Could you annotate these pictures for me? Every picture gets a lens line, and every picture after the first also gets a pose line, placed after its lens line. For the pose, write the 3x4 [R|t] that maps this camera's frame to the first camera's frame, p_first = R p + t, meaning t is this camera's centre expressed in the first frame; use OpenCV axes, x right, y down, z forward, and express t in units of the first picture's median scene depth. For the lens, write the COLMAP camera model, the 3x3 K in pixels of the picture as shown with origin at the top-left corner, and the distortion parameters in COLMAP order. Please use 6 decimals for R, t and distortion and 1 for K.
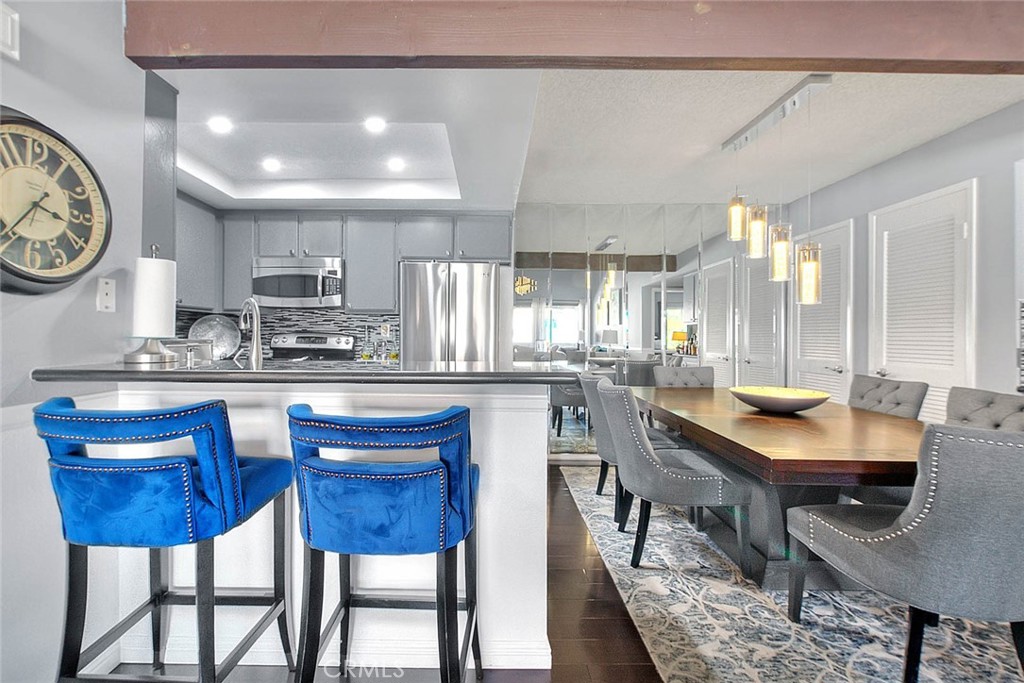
lens RADIAL K [[426.5, 0, 491.0], [0, 426.5, 336.2], [0, 0, 1]] dist [-0.004523, -0.000945]
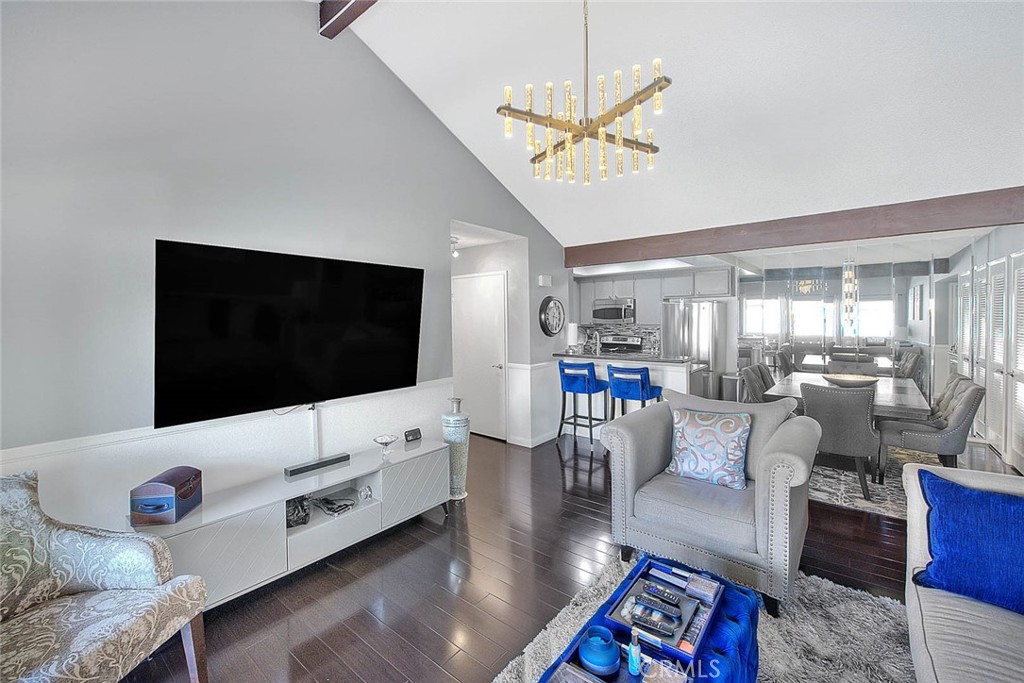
lens RADIAL K [[424.4, 0, 509.4], [0, 424.4, 335.4], [0, 0, 1]] dist [-0.000458, -0.000310]
pose [[0.776478, 0.008240, -0.630091, 0.676074], [0.015954, 0.999337, 0.032729, -0.133150], [0.629943, -0.035466, 0.775831, -1.364576]]
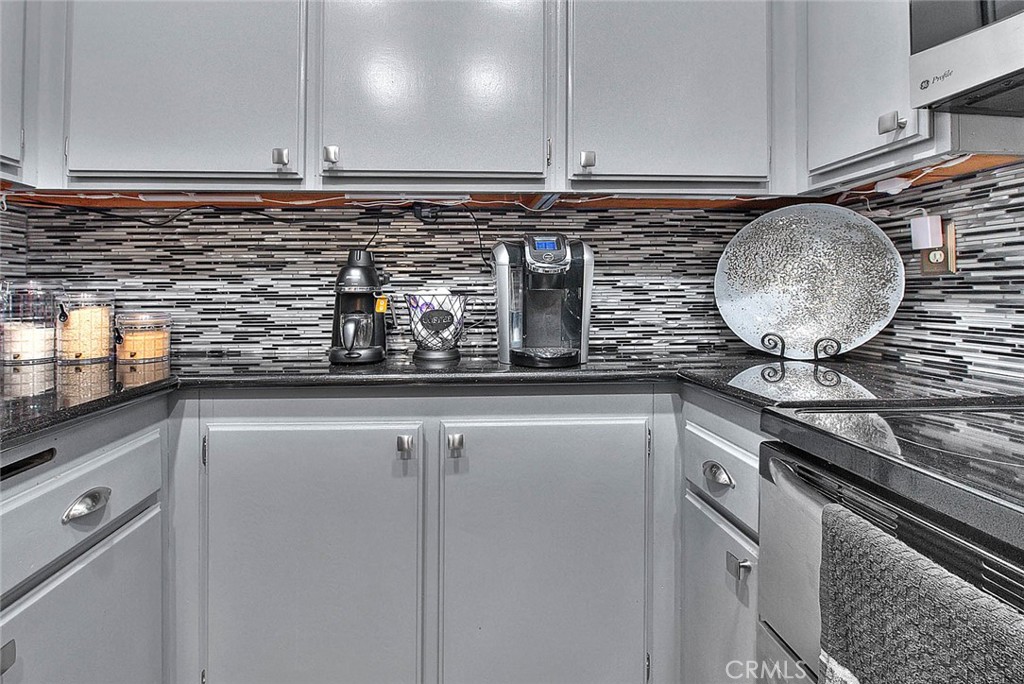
lens RADIAL K [[444.5, 0, 467.7], [0, 444.5, 299.2], [0, 0, 1]] dist [-0.001854, -0.000440]
pose [[0.046177, 0.004845, -0.998922, -0.561034], [0.000289, 0.999988, 0.004863, 0.021415], [0.998933, -0.000513, 0.046175, 1.204602]]
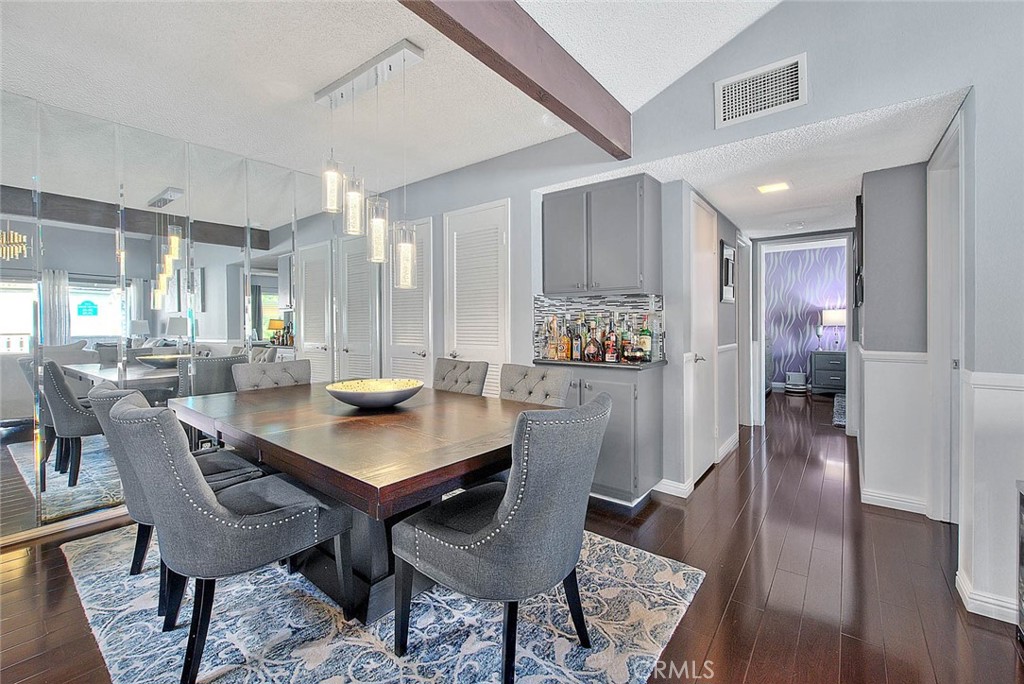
lens RADIAL K [[430.7, 0, 512.1], [0, 430.7, 324.9], [0, 0, 1]] dist [-0.002376, -0.000464]
pose [[0.612130, -0.010991, 0.790680, 0.127569], [0.010676, 0.999927, 0.005635, 0.001613], [-0.790685, 0.004991, 0.612203, 0.213132]]
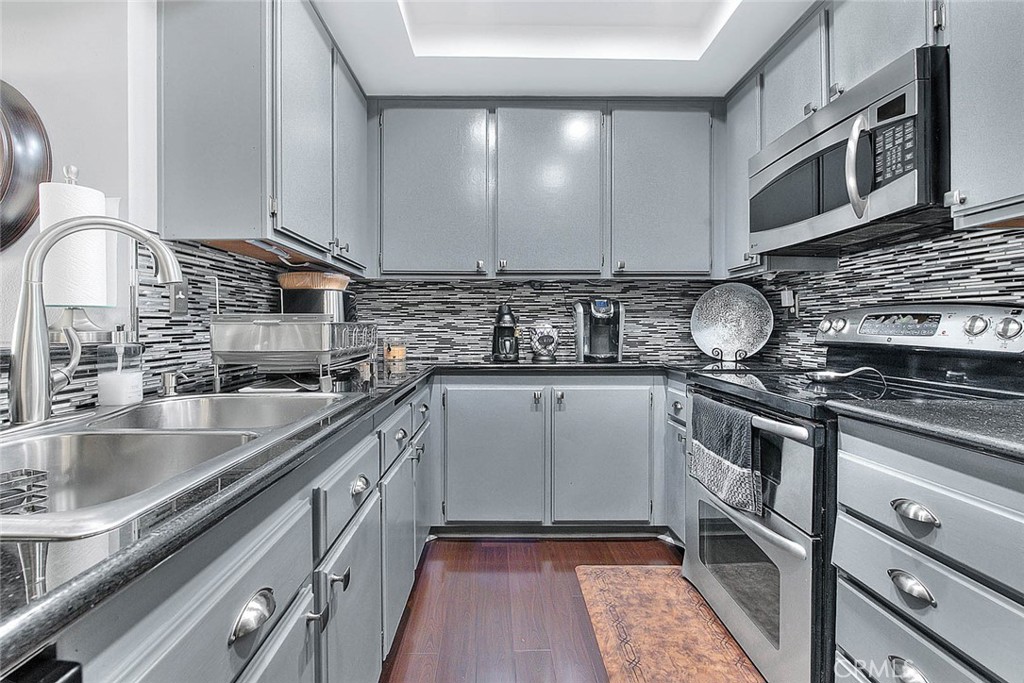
lens RADIAL K [[446.0, 0, 492.3], [0, 446.0, 327.1], [0, 0, 1]] dist [-0.001769, -0.000524]
pose [[0.003610, -0.007181, -0.999968, -0.068740], [-0.002731, 0.999970, -0.007191, 0.024575], [0.999990, 0.002757, 0.003590, 1.071555]]
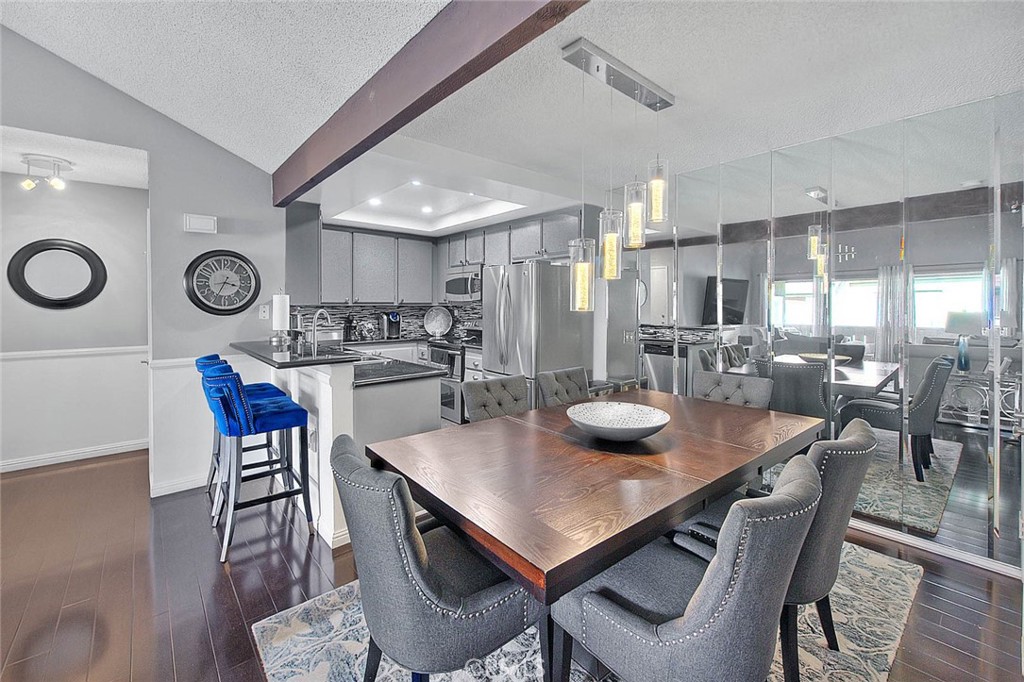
lens RADIAL K [[430.6, 0, 499.7], [0, 430.6, 308.5], [0, 0, 1]] dist [0.002656, -0.000109]
pose [[0.633987, 0.000428, -0.773344, 1.099532], [0.002412, 0.999994, 0.002530, -0.072625], [0.773340, -0.003469, 0.633982, 0.299574]]
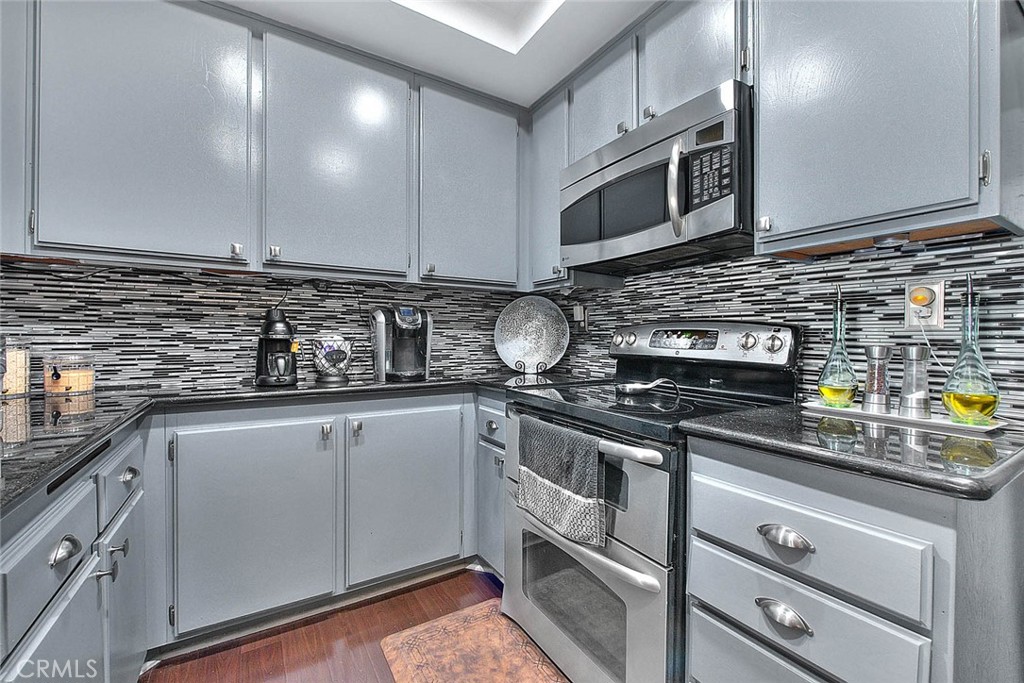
lens RADIAL K [[428.4, 0, 512.0], [0, 428.4, 341.5], [0, 0, 1]] dist [-0.005851, -0.000766]
pose [[0.532671, 0.003705, -0.846314, -0.263946], [-0.003896, 0.999991, 0.001925, 0.018279], [0.846314, 0.002271, 0.532680, 1.057072]]
